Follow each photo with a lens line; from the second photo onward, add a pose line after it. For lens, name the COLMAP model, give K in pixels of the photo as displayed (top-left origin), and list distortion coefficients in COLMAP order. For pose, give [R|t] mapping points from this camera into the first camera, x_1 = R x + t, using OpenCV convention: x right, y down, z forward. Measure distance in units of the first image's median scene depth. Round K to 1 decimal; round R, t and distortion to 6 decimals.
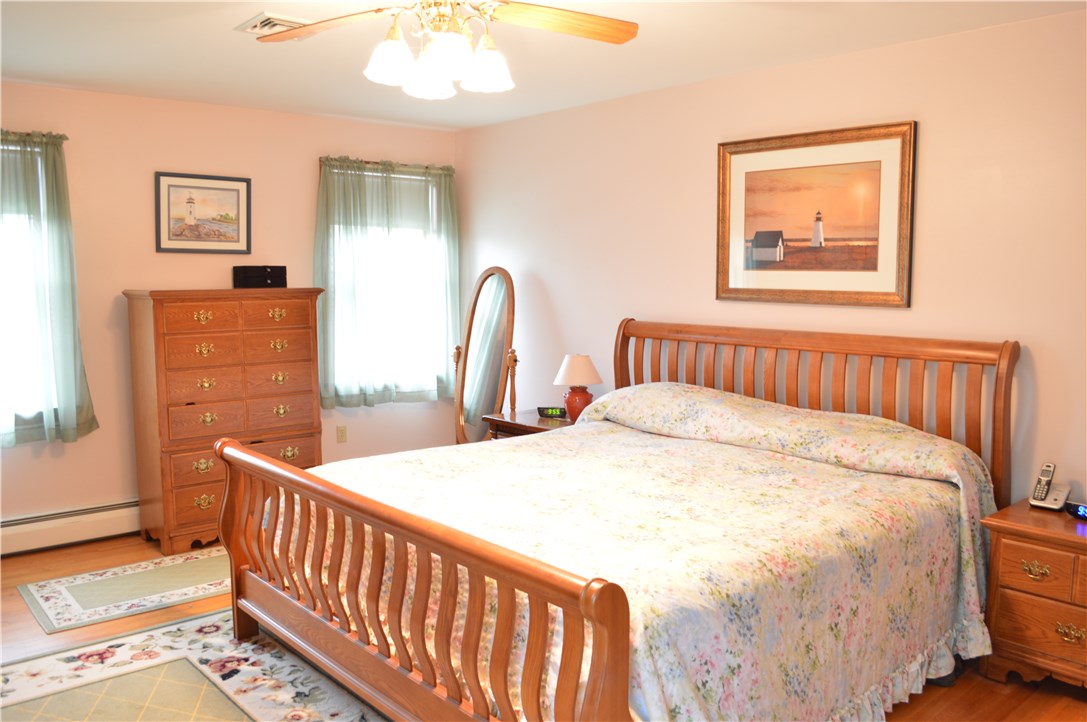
lens RADIAL K [[870.6, 0, 548.4], [0, 870.6, 356.7], [0, 0, 1]] dist [-0.074147, 0.006060]
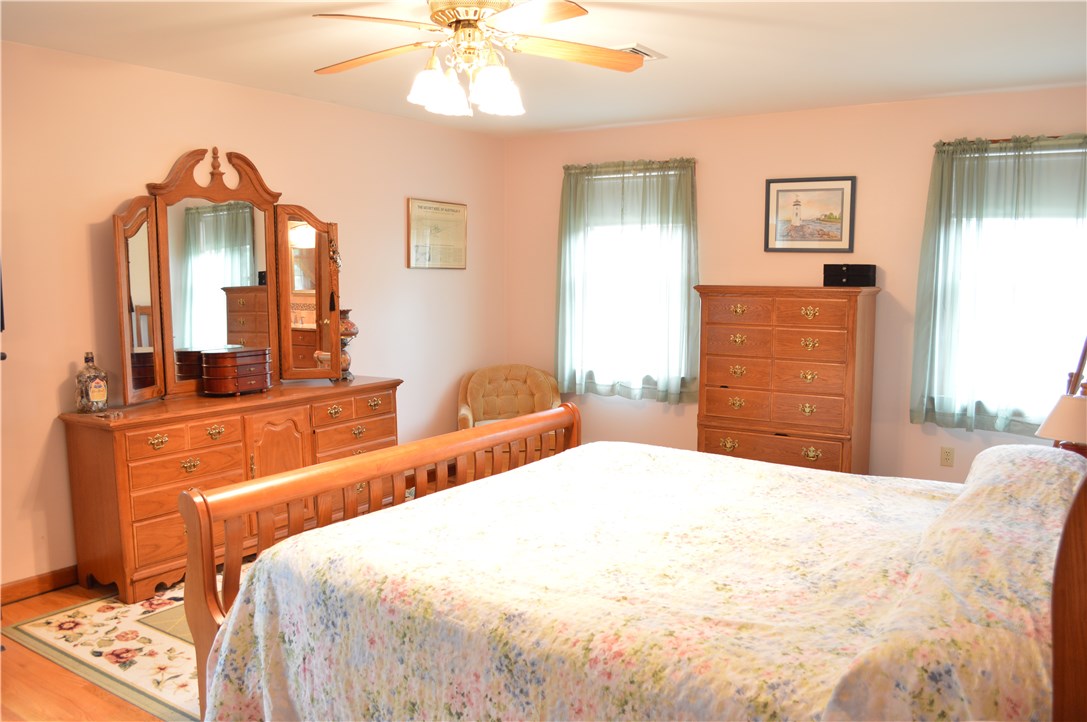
lens RADIAL K [[870.6, 0, 549.2], [0, 870.6, 365.4], [0, 0, 1]] dist [-0.074147, 0.006060]
pose [[0.252567, 0.105910, -0.961766, 0.569063], [-0.097263, 0.991736, 0.083668, -0.042217], [0.962678, 0.072412, 0.260781, 0.444779]]
